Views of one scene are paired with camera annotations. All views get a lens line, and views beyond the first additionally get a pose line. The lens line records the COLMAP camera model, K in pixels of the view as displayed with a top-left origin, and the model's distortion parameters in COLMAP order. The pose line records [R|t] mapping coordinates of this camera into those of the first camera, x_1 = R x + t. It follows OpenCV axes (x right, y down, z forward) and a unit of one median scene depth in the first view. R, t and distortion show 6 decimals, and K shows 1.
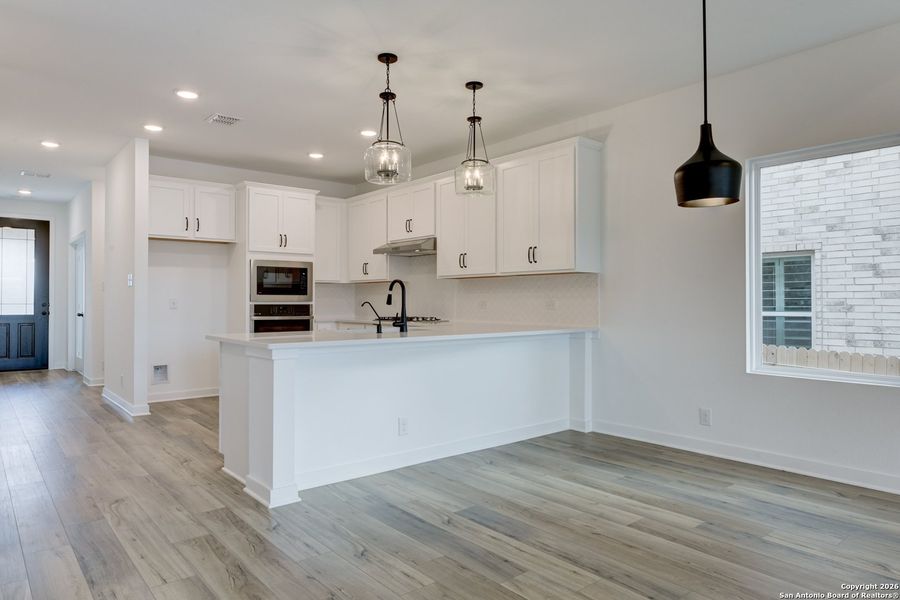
lens RADIAL K [[582.2, 0, 450.0], [0, 582.2, 300.0], [0, 0, 1]] dist [-0.004330, -0.002078]
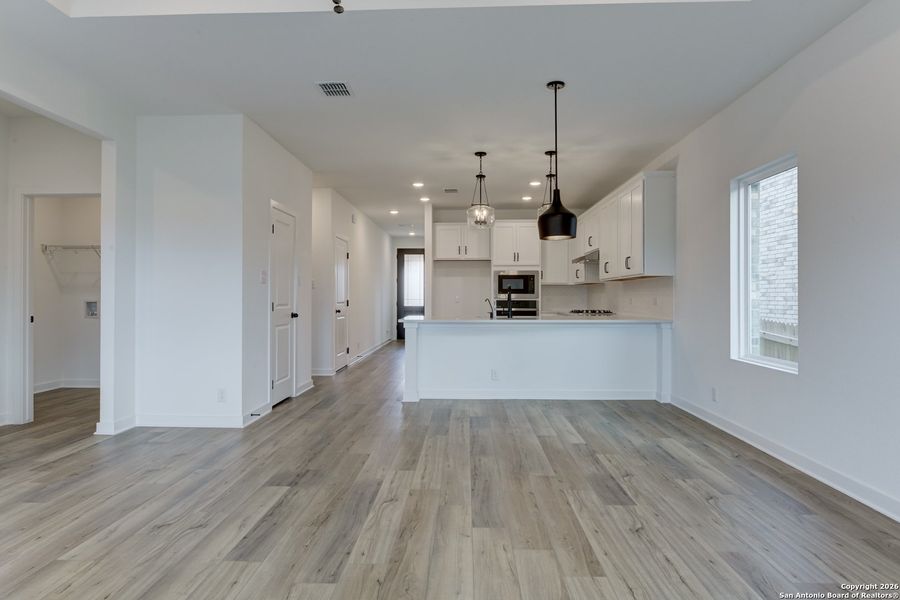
lens RADIAL K [[534.1, 0, 438.3], [0, 534.1, 300.6], [0, 0, 1]] dist [-0.004839, -0.001600]
pose [[0.738930, 0.003227, -0.673775, 0.787763], [0.002590, 0.999968, 0.007630, -0.004296], [0.673778, -0.007383, 0.738897, -0.212389]]
